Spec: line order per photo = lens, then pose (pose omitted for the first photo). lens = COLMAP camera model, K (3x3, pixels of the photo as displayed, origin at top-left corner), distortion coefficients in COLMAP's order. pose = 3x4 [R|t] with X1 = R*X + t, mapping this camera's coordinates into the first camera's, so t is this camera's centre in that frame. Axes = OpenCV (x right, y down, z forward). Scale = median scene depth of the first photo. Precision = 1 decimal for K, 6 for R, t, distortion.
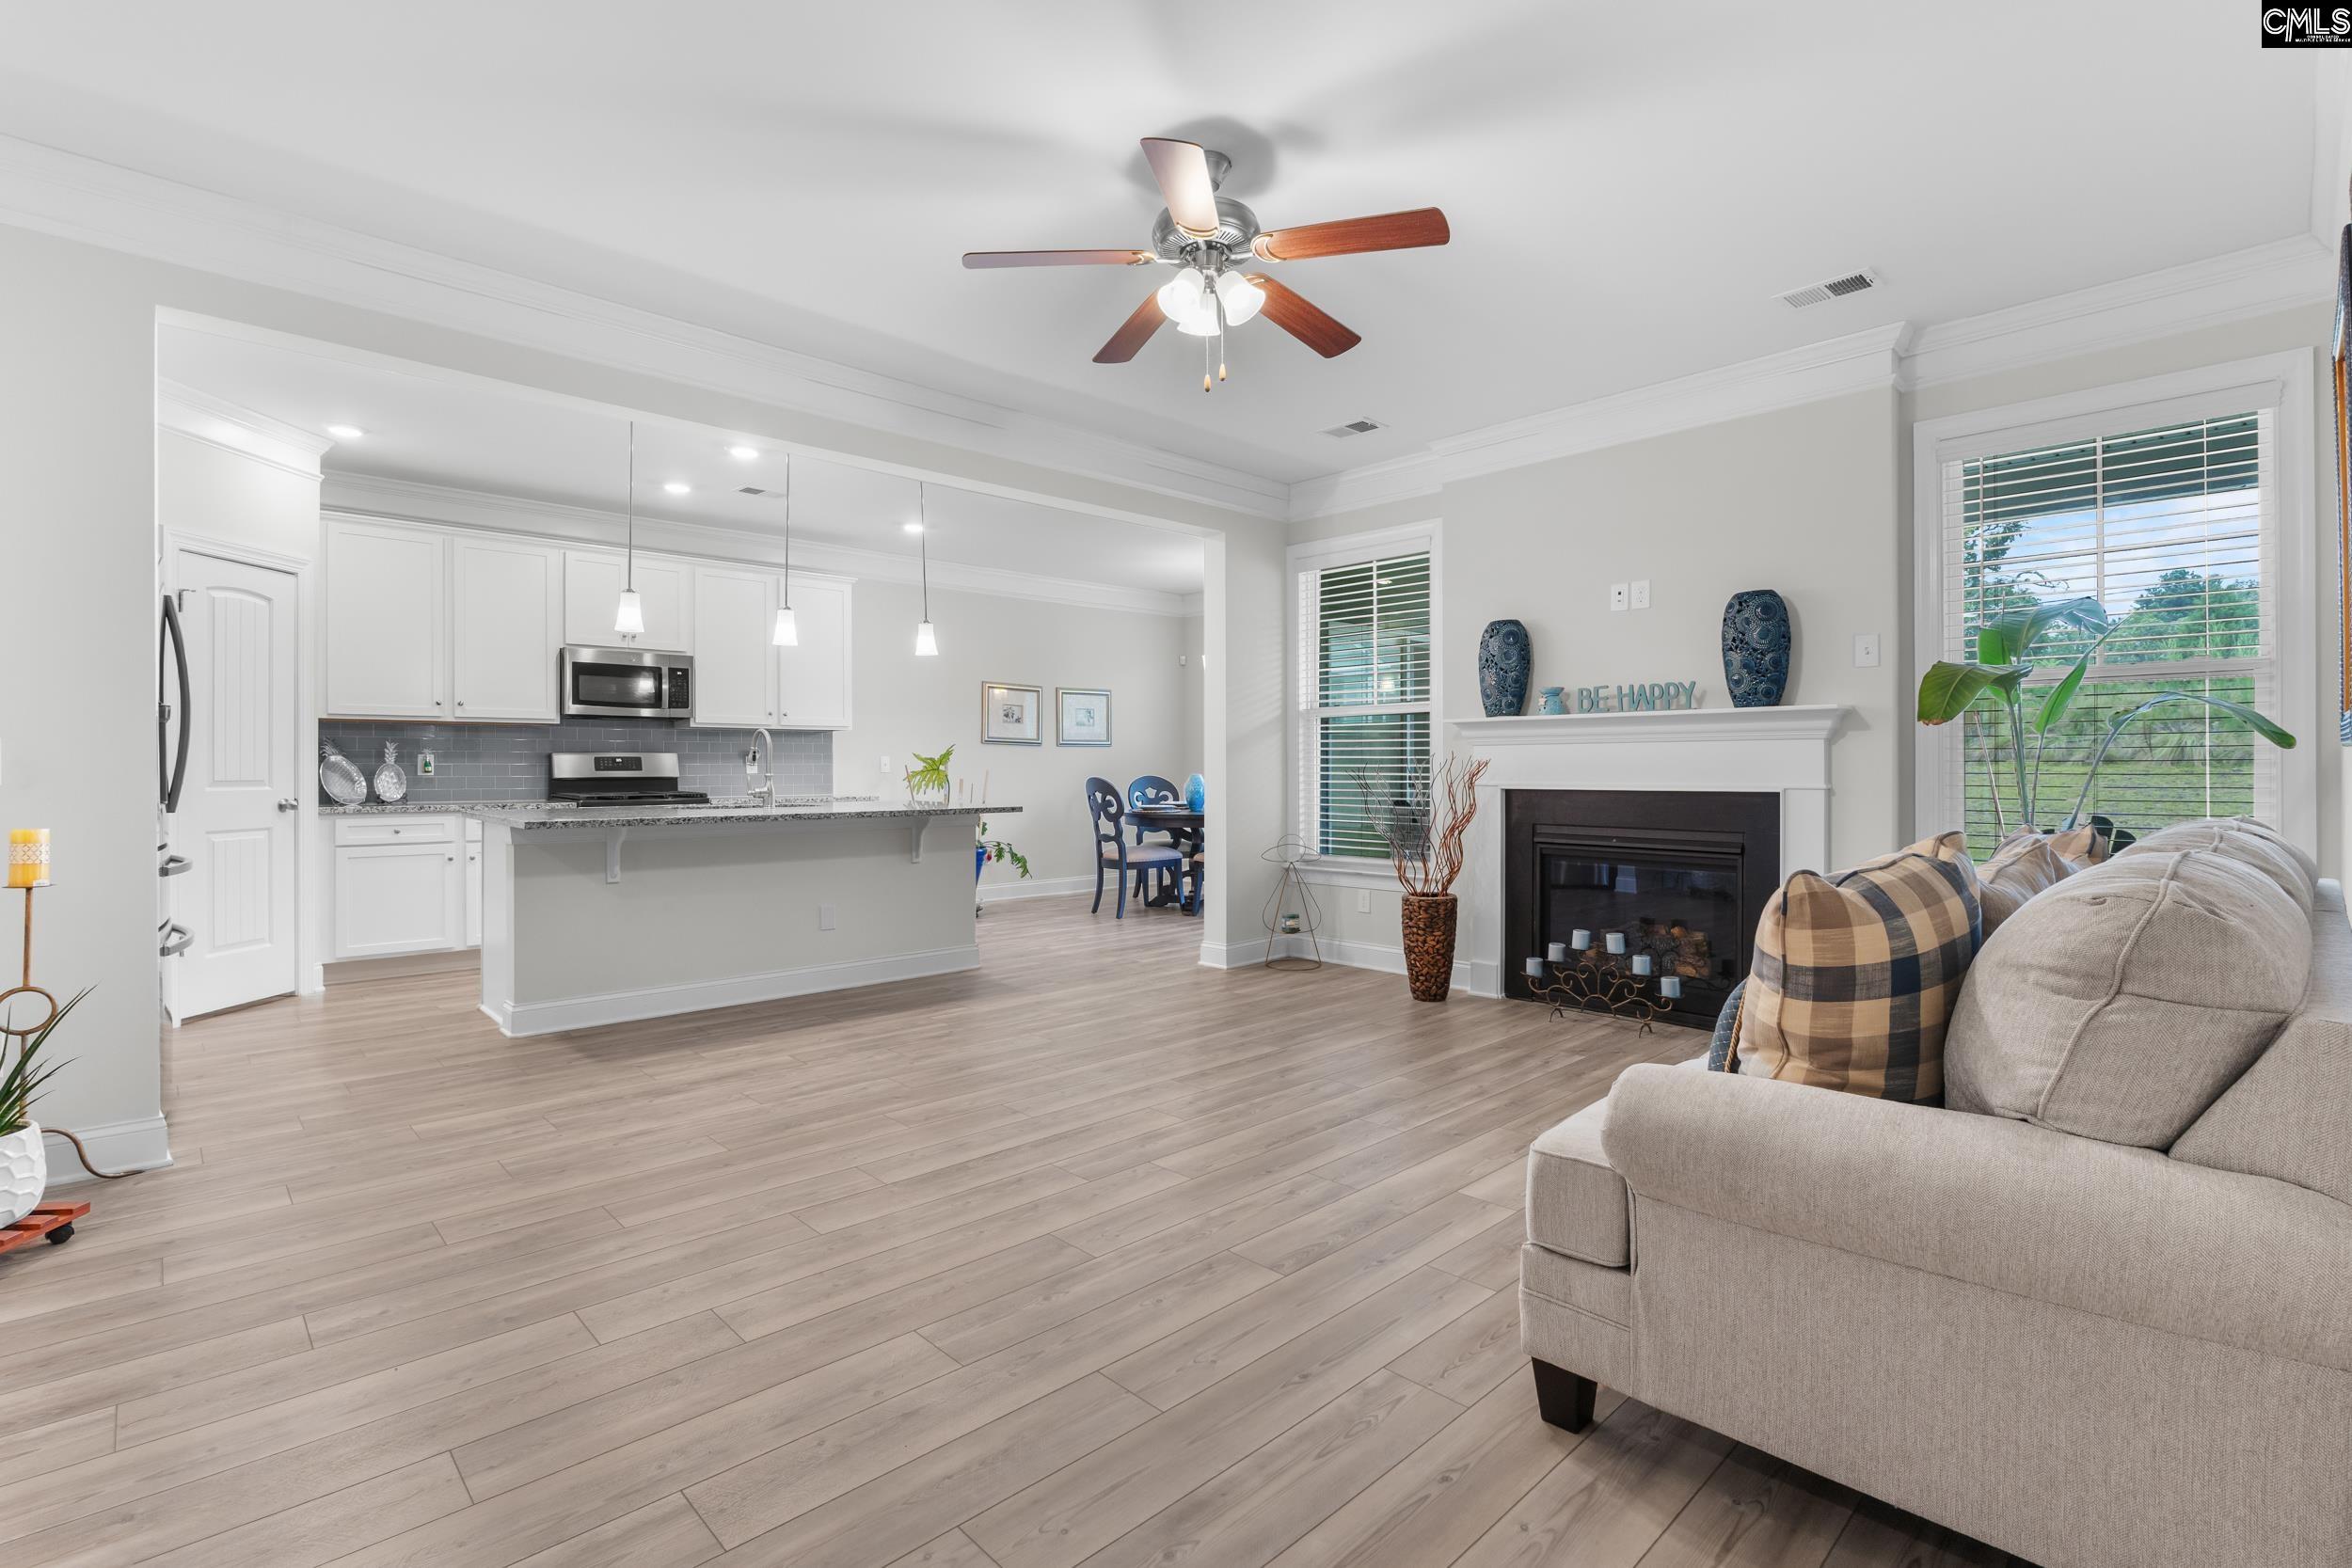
lens RADIAL K [[1078.7, 0, 1175.3], [0, 1078.7, 776.1], [0, 0, 1]] dist [-0.012094, 0.000329]
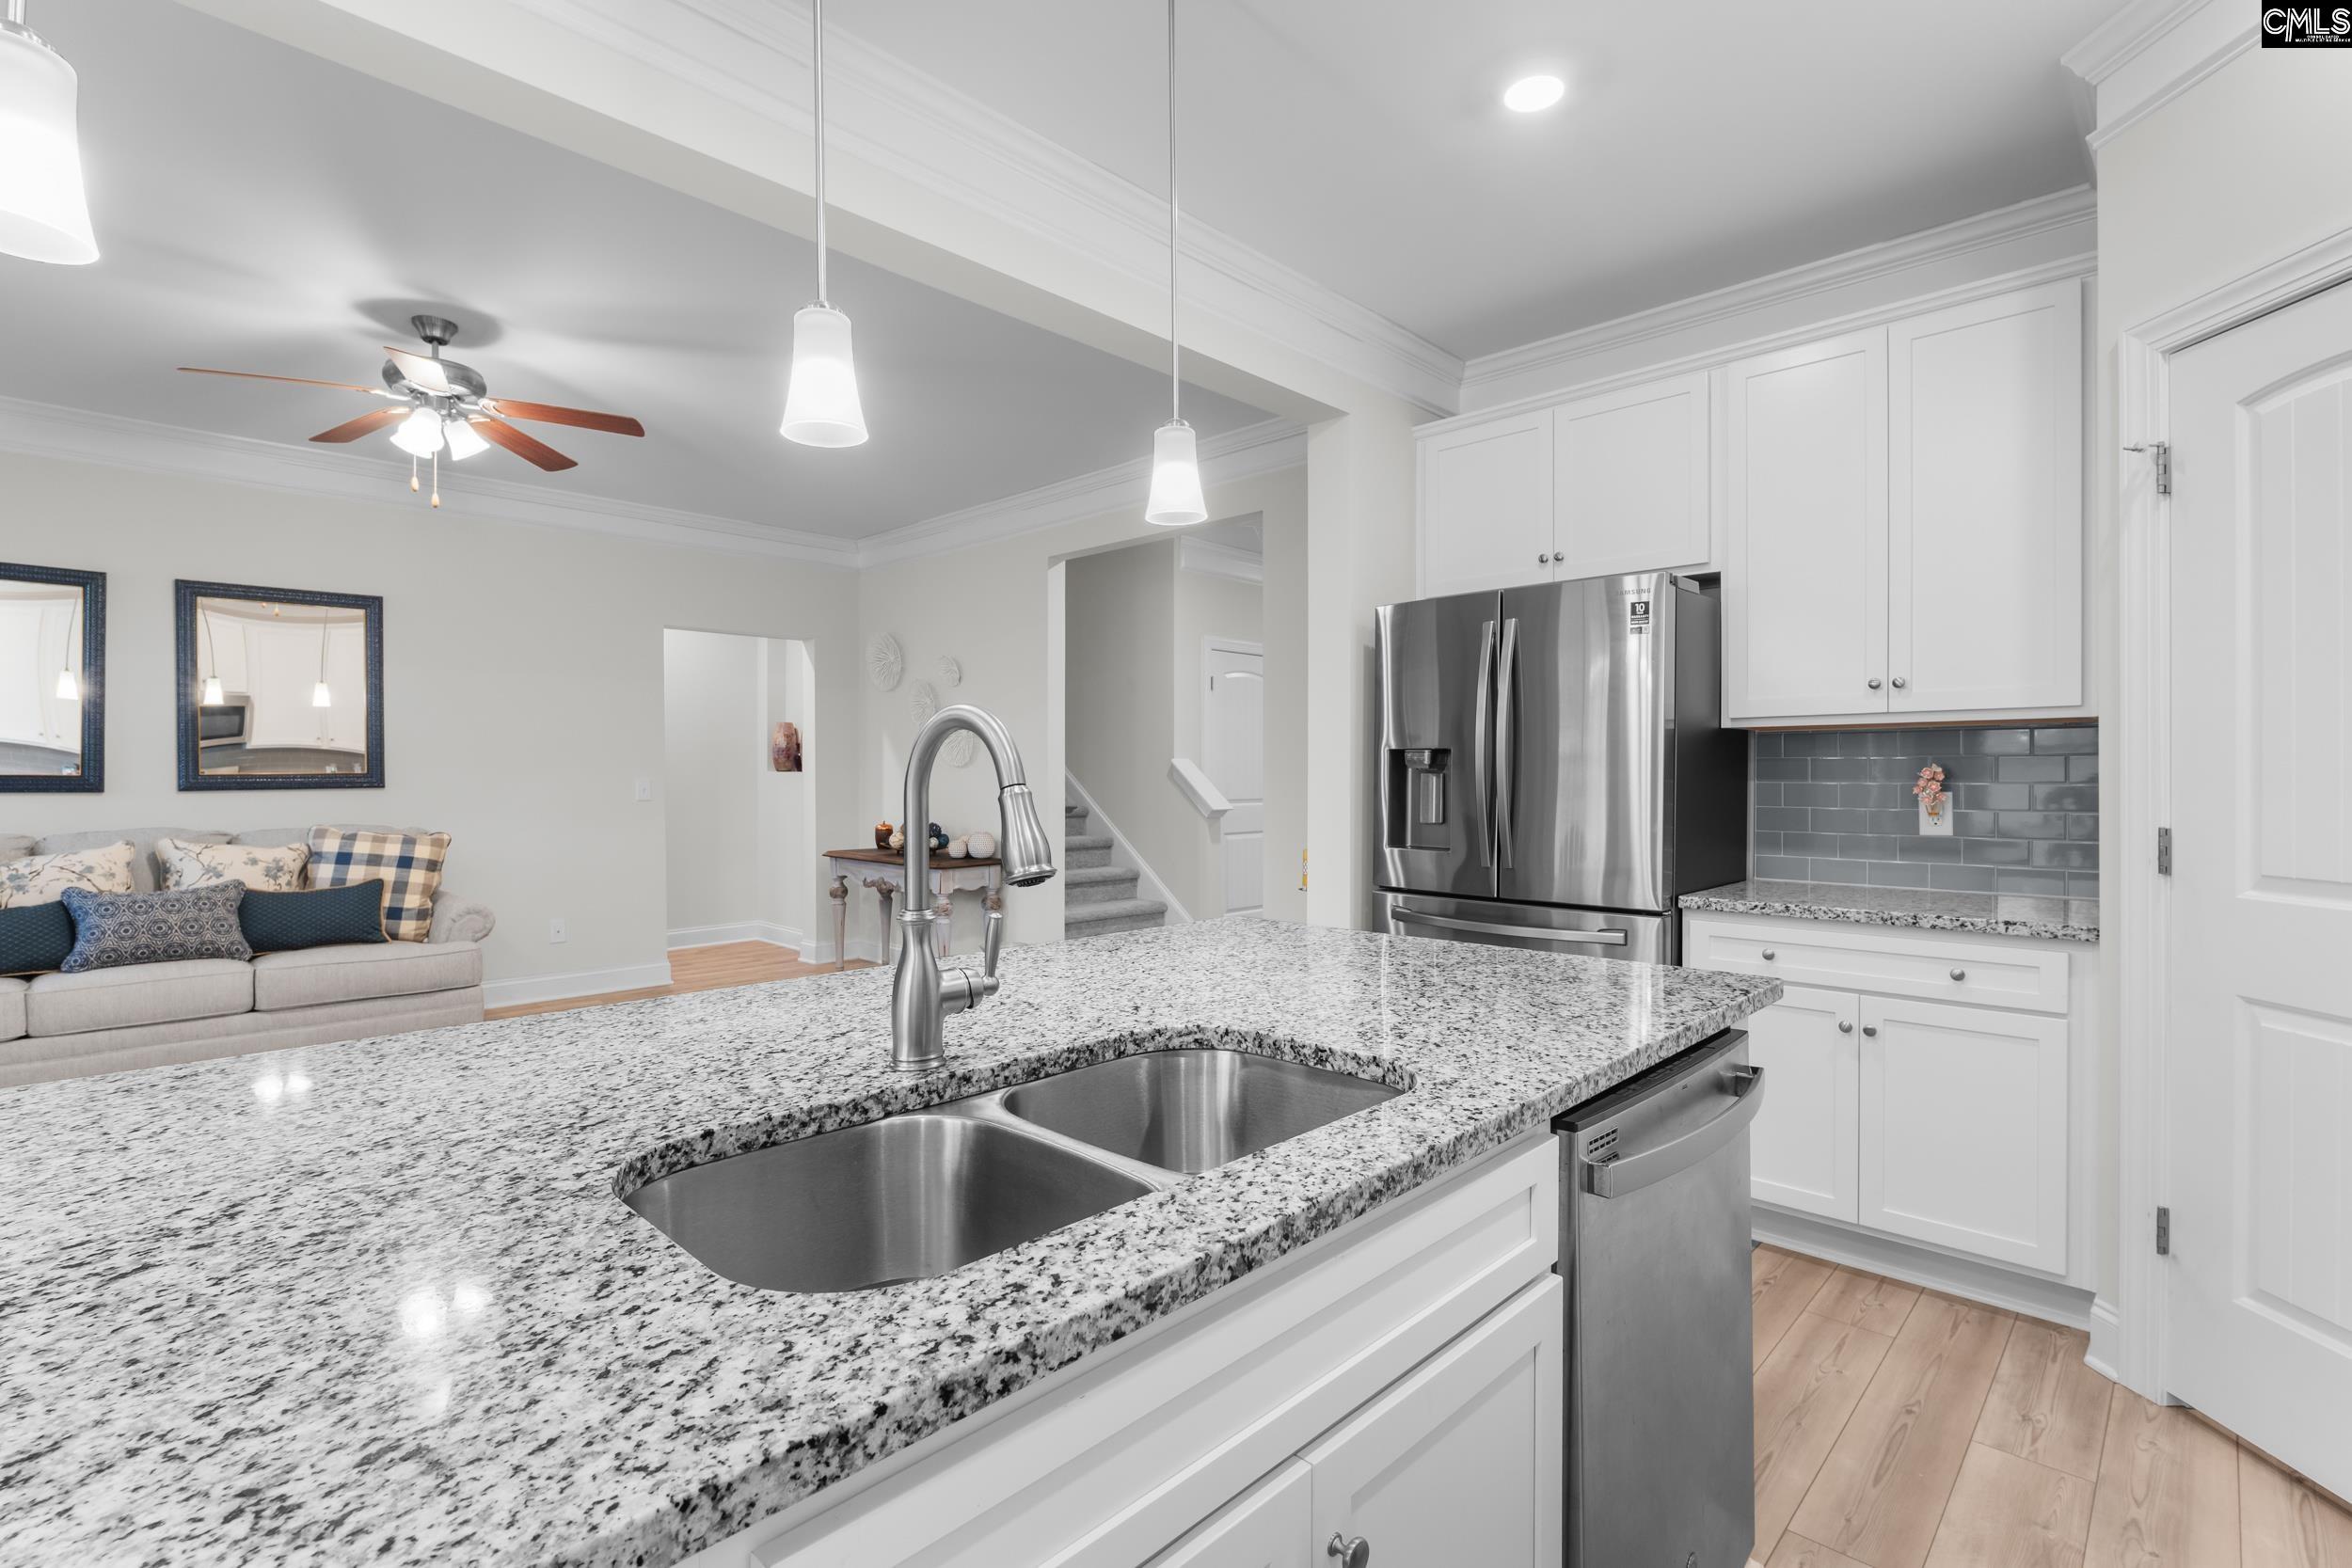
lens RADIAL K [[1078.7, 0, 1175.3], [0, 1078.7, 776.1], [0, 0, 1]] dist [-0.012094, 0.000329]
pose [[-0.999226, -0.001576, -0.039313, -0.444532], [-0.001920, 0.999960, 0.008713, -0.032567], [0.039297, 0.008781, -0.999189, 1.279202]]
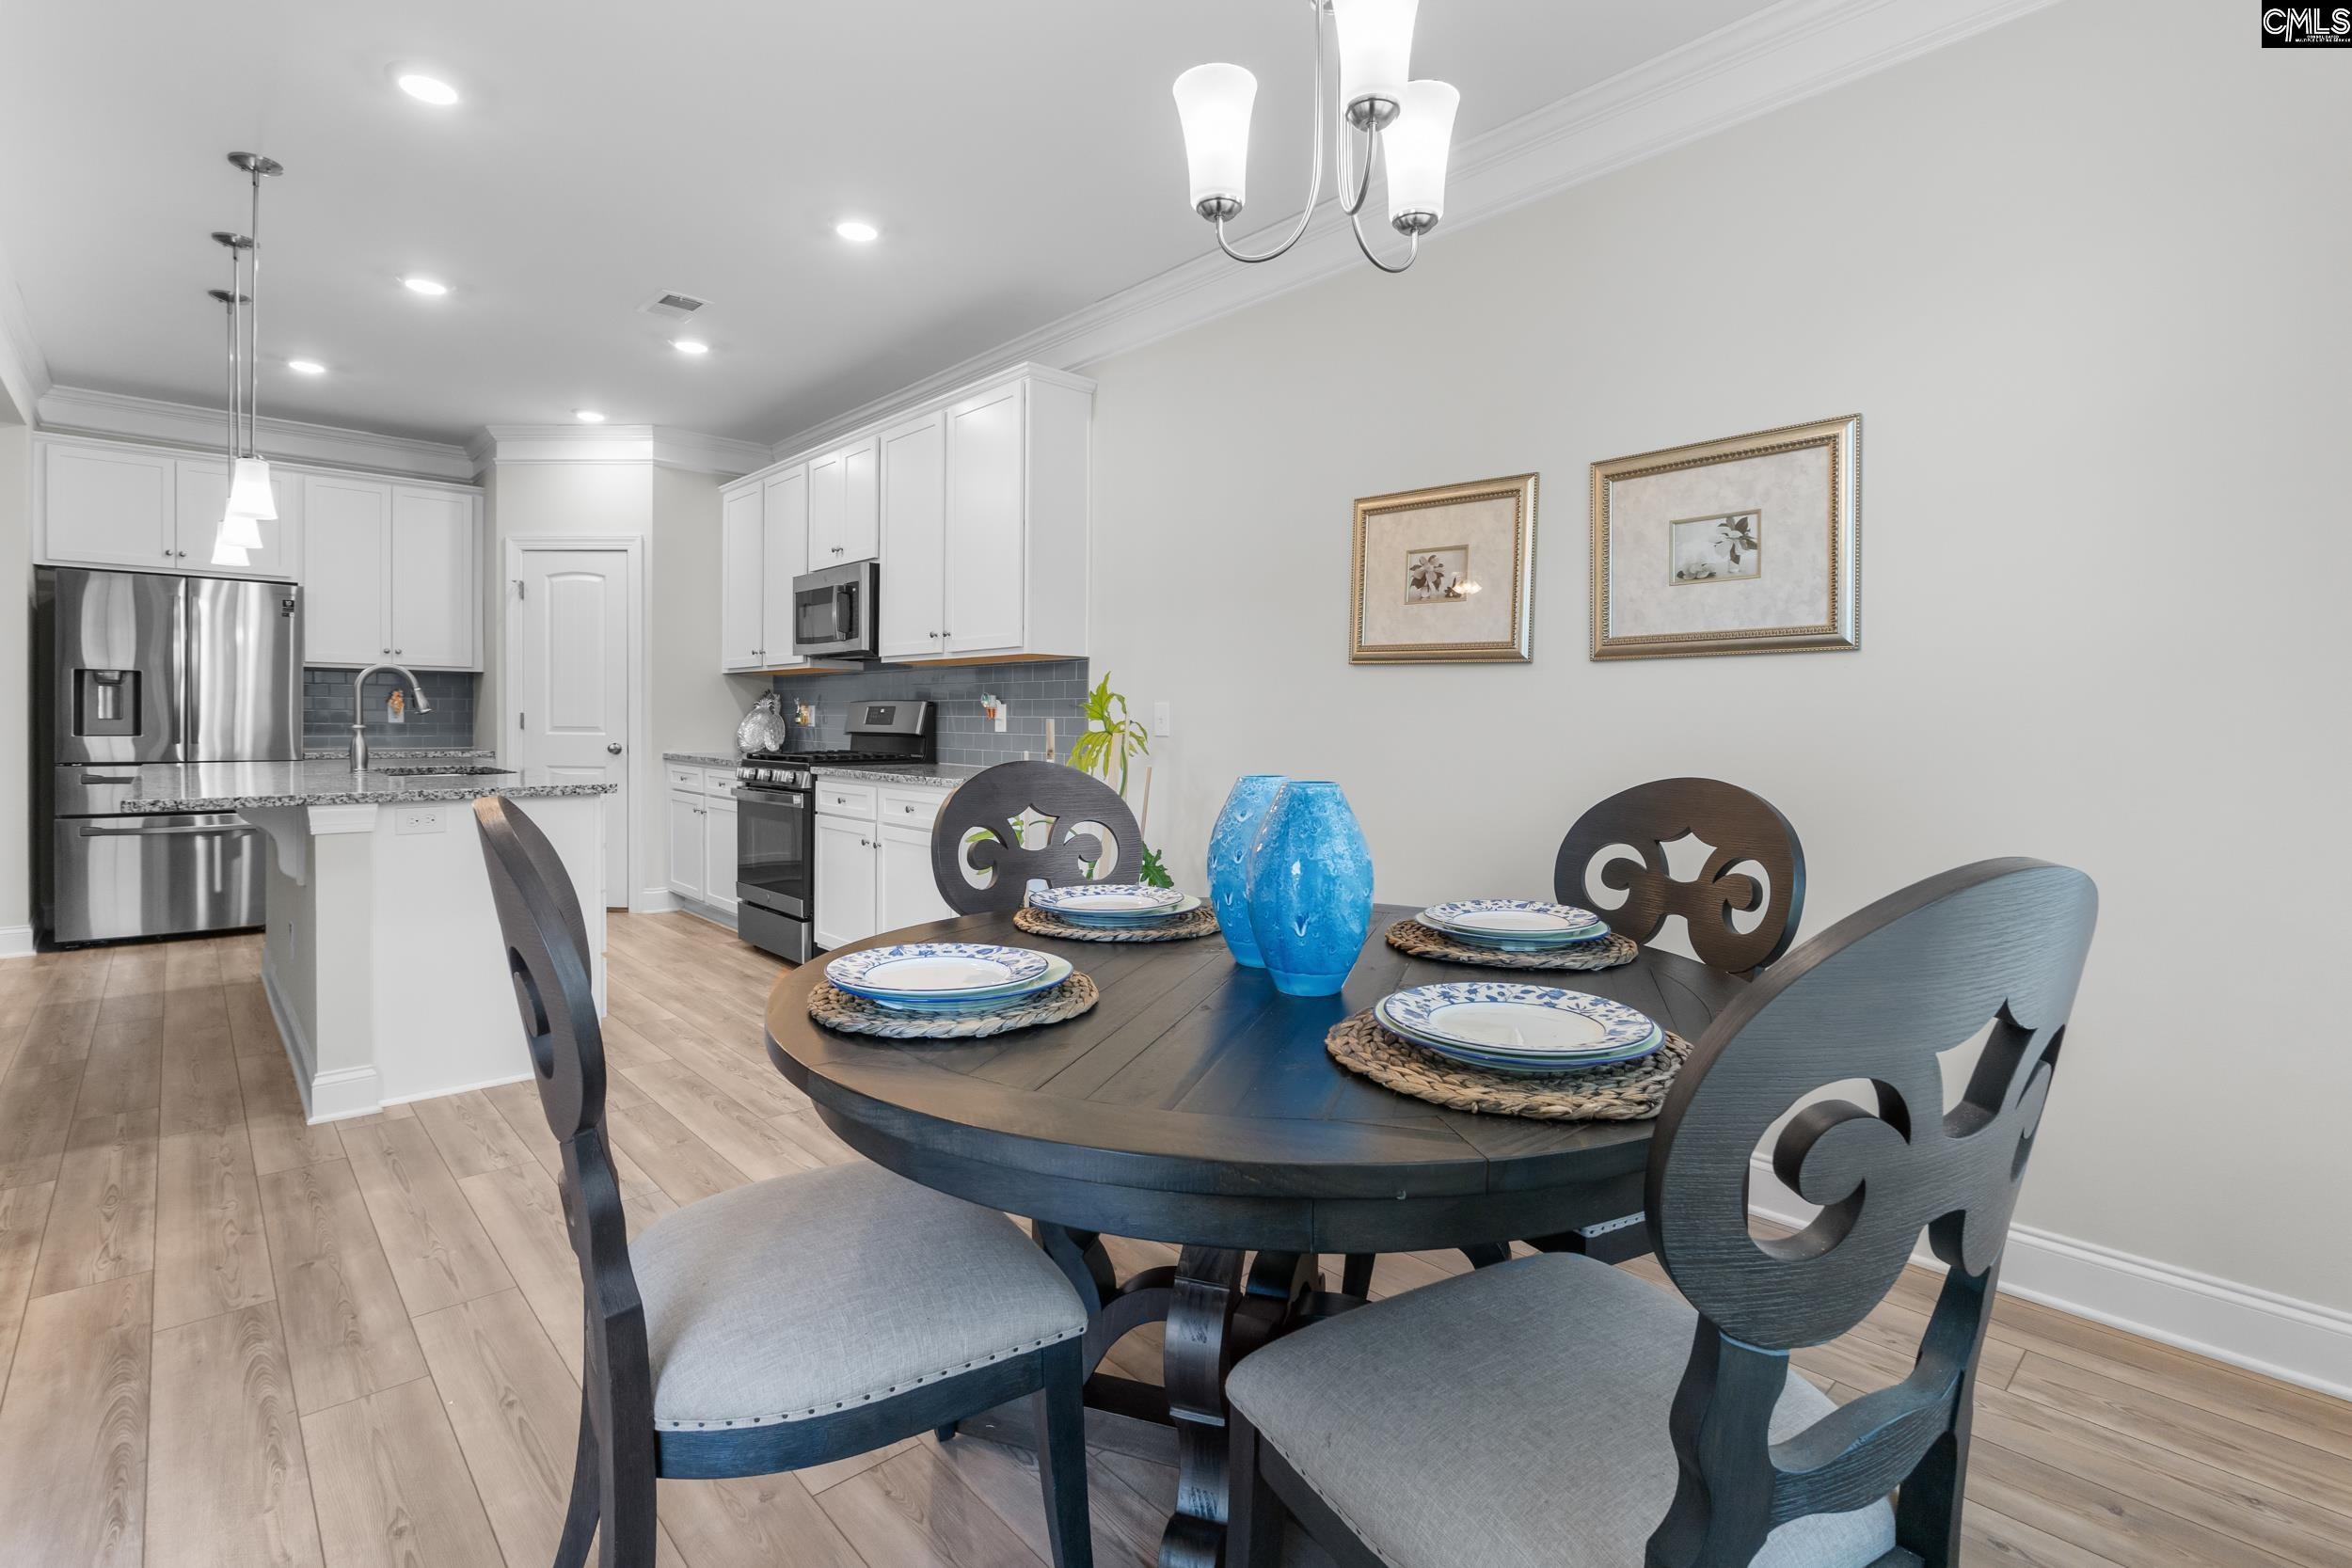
lens RADIAL K [[1110.8, 0, 1176.0], [0, 1110.8, 735.2], [0, 0, 1]] dist [0.003033, 0.000529]
pose [[-0.025938, 0.013250, -0.999576, 0.377769], [-0.018733, 0.999730, 0.013739, -0.015991], [0.999488, 0.019081, -0.025682, 1.646536]]
